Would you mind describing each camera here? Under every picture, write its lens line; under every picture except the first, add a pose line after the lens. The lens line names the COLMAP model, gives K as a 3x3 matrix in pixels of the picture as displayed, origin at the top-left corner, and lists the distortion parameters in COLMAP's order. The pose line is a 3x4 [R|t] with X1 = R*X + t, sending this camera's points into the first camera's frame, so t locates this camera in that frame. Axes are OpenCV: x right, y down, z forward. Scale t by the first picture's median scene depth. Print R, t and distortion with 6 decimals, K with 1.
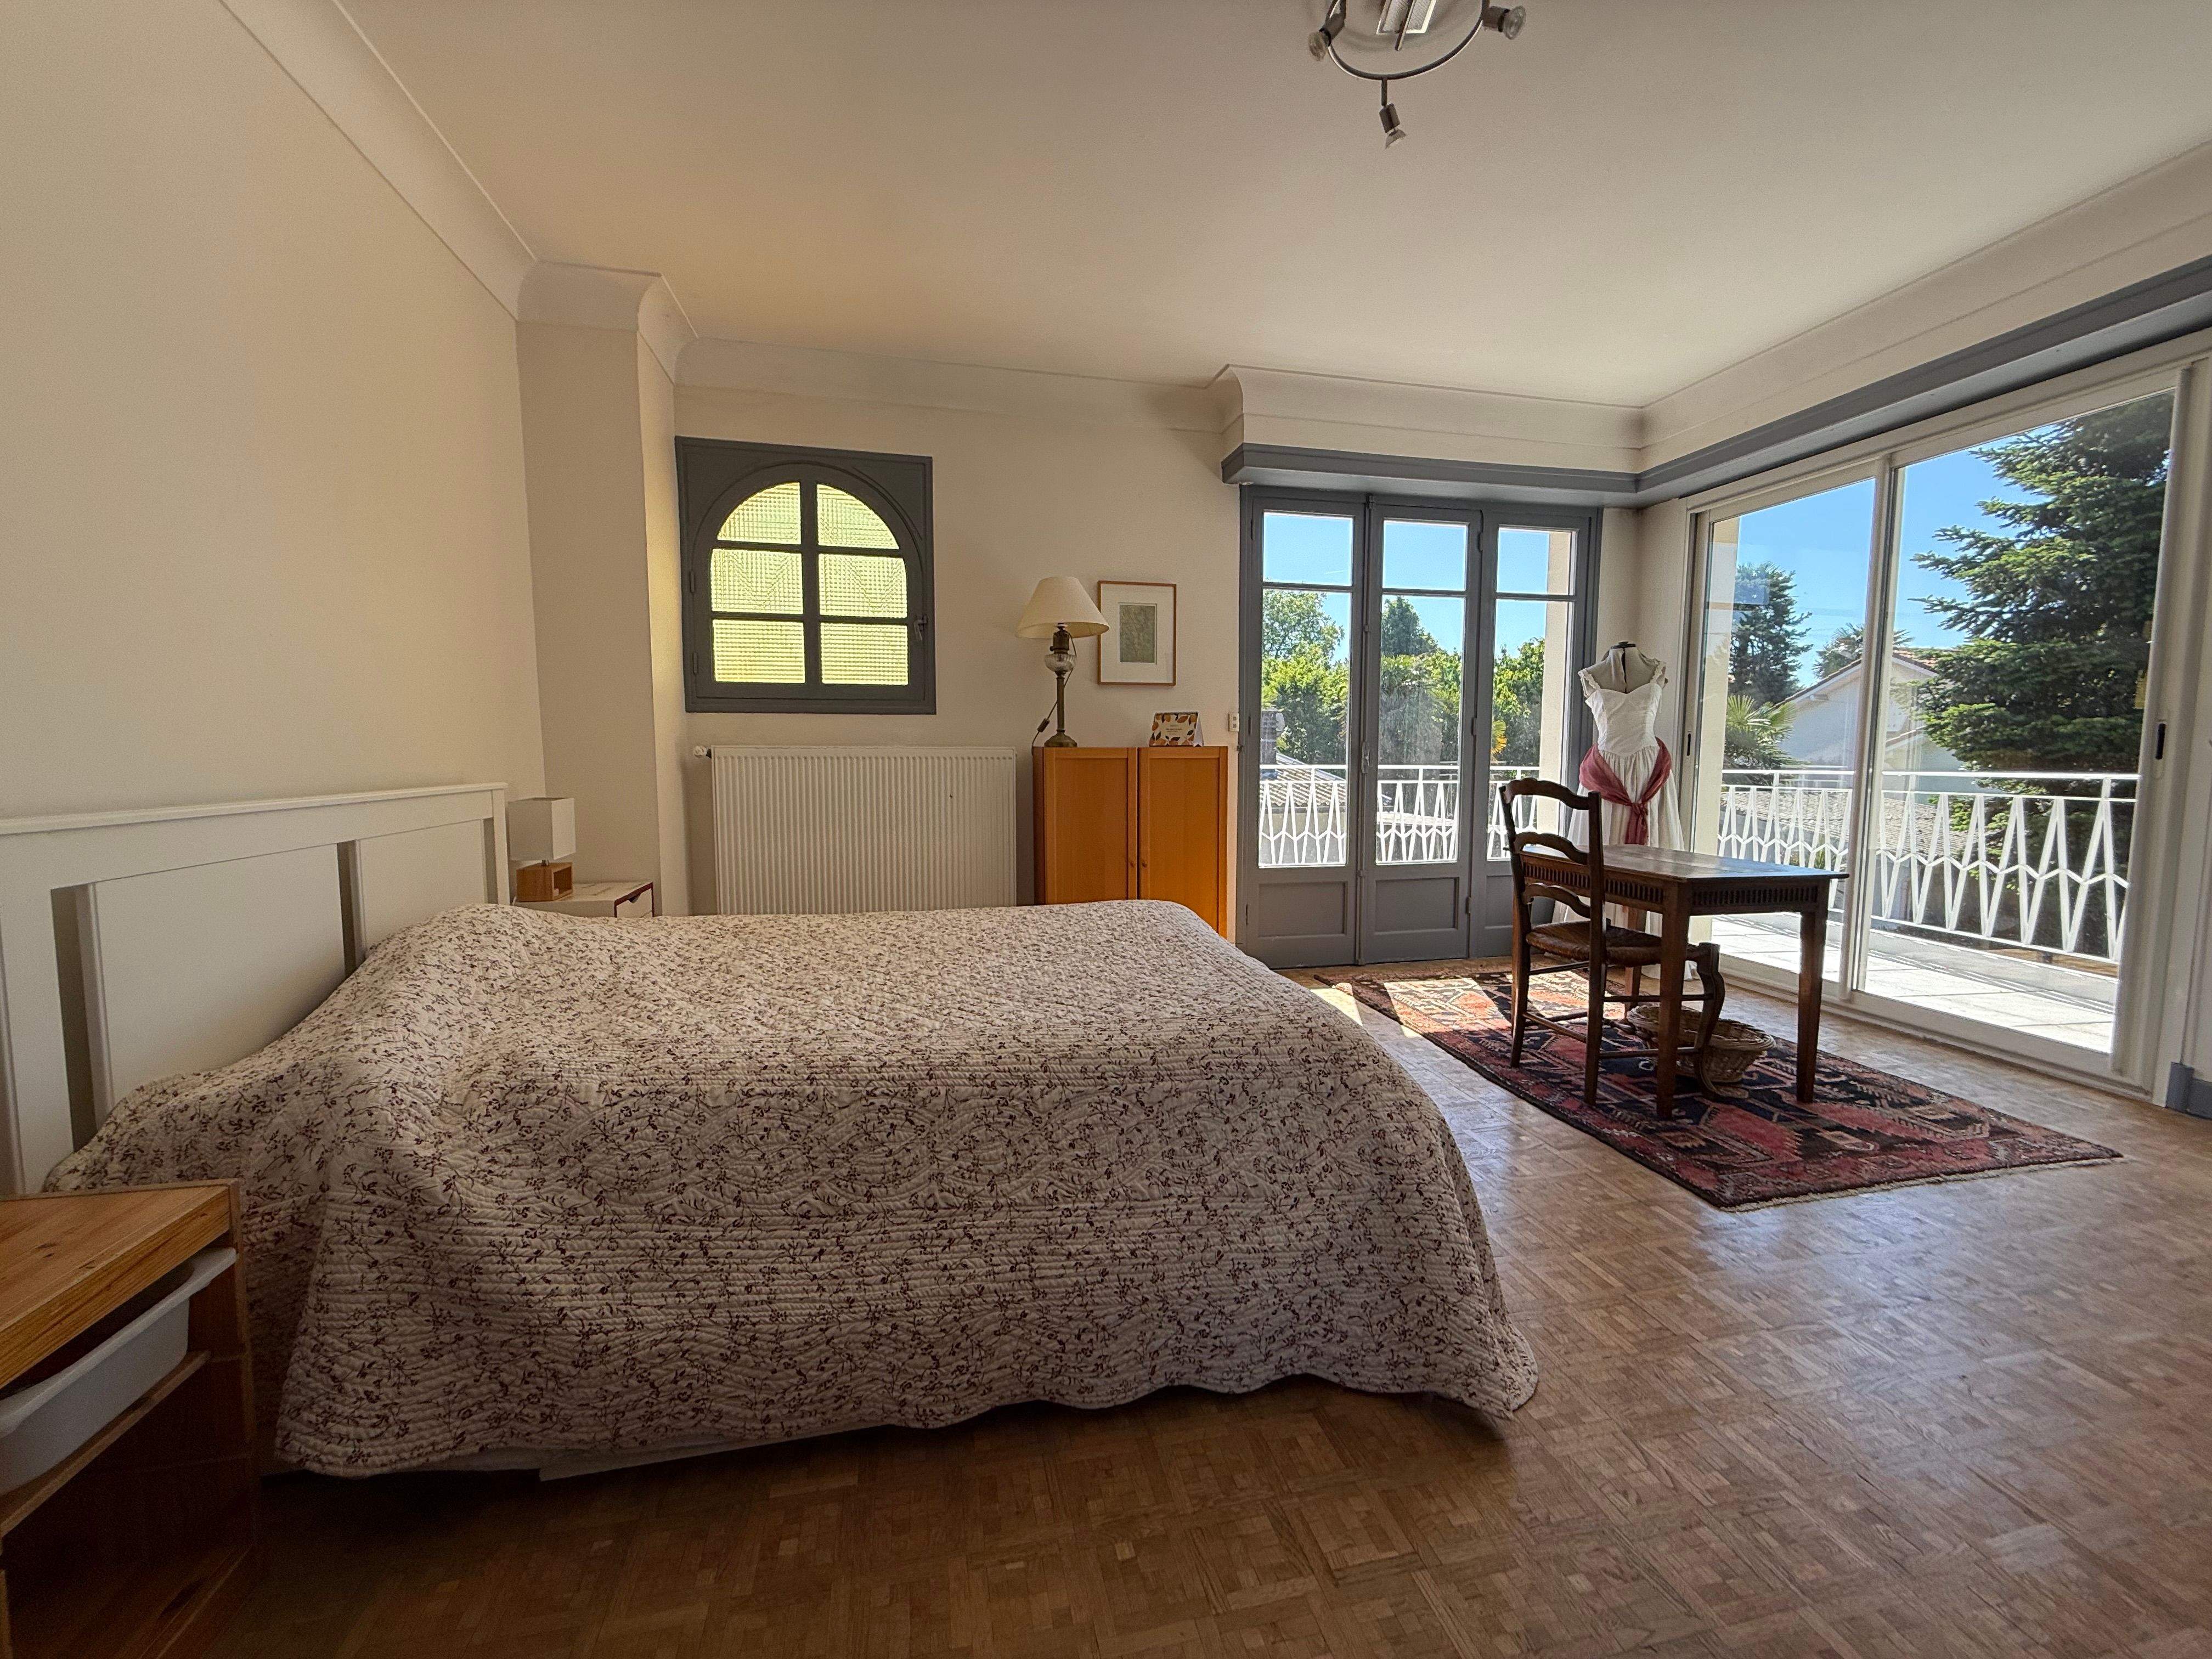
lens RADIAL K [[884.2, 0, 1106.0], [0, 884.2, 829.5], [0, 0, 1]] dist [-0.000065, 0.000001]
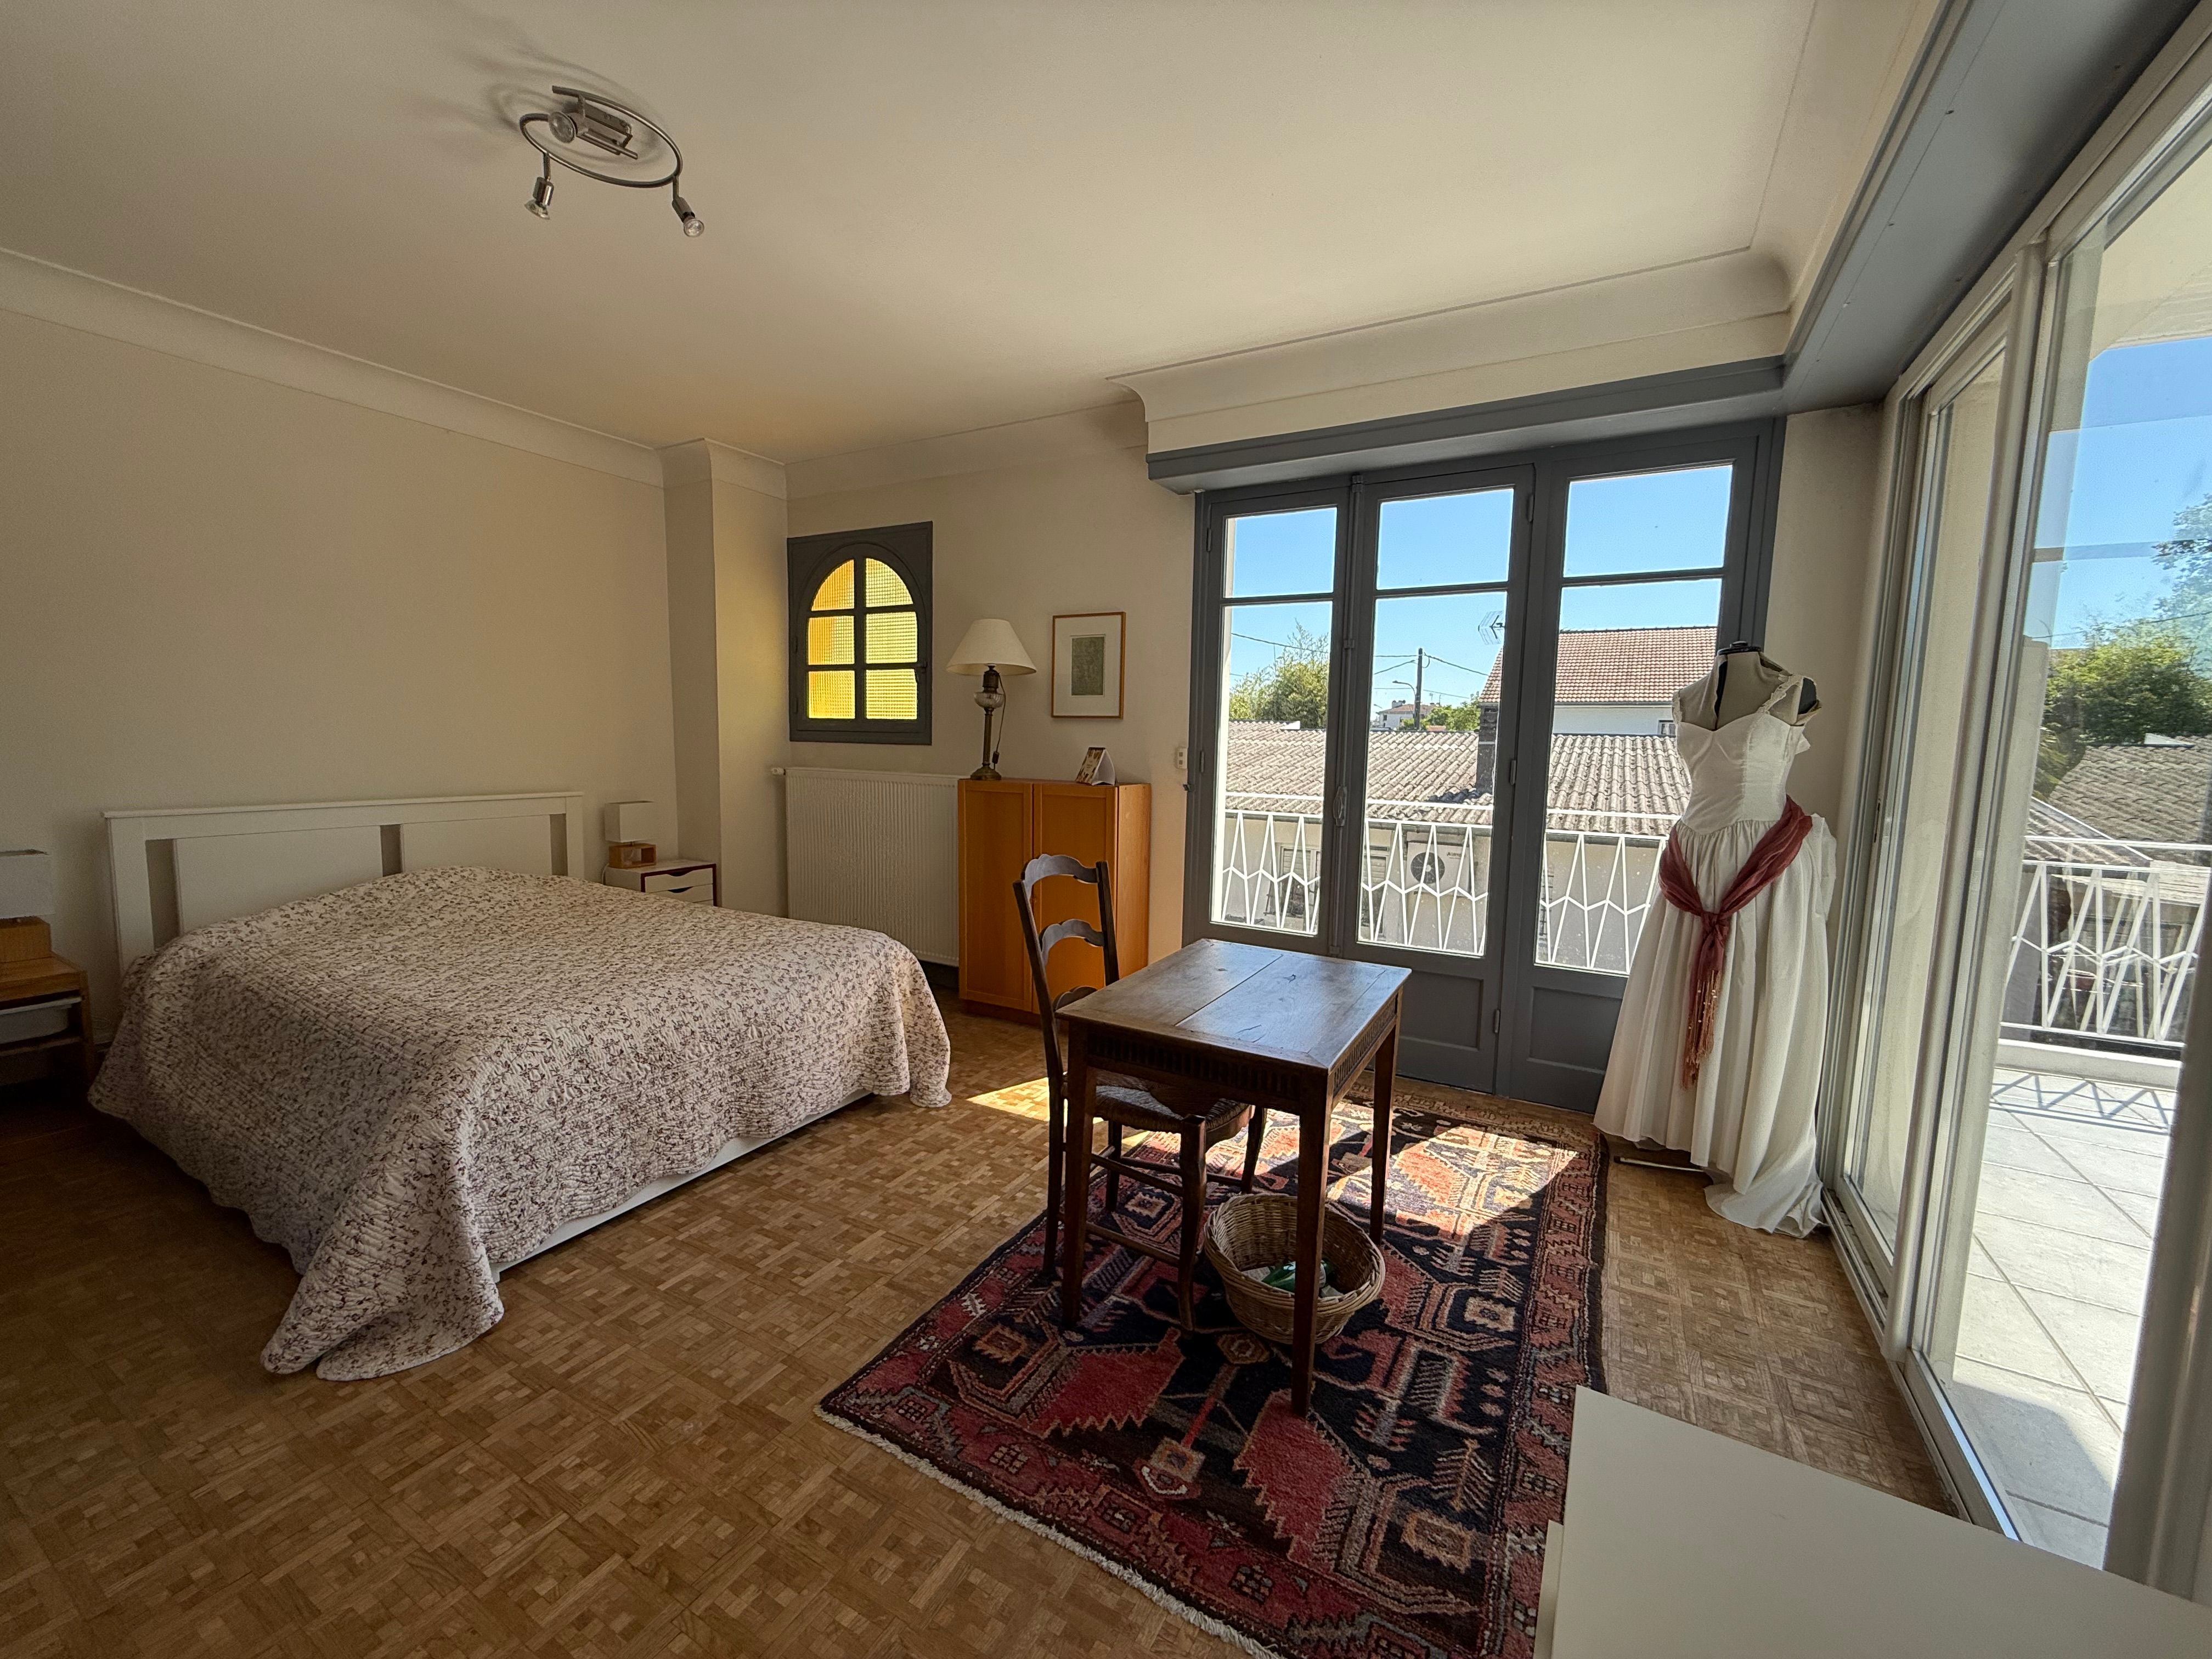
lens RADIAL K [[884.2, 0, 1106.0], [0, 884.2, 829.5], [0, 0, 1]] dist [-0.000065, 0.000001]
pose [[0.742177, 0.084625, -0.664840, 0.767751], [-0.079685, 0.996102, 0.037836, -0.085054], [0.665450, 0.024897, 0.746027, 0.305960]]
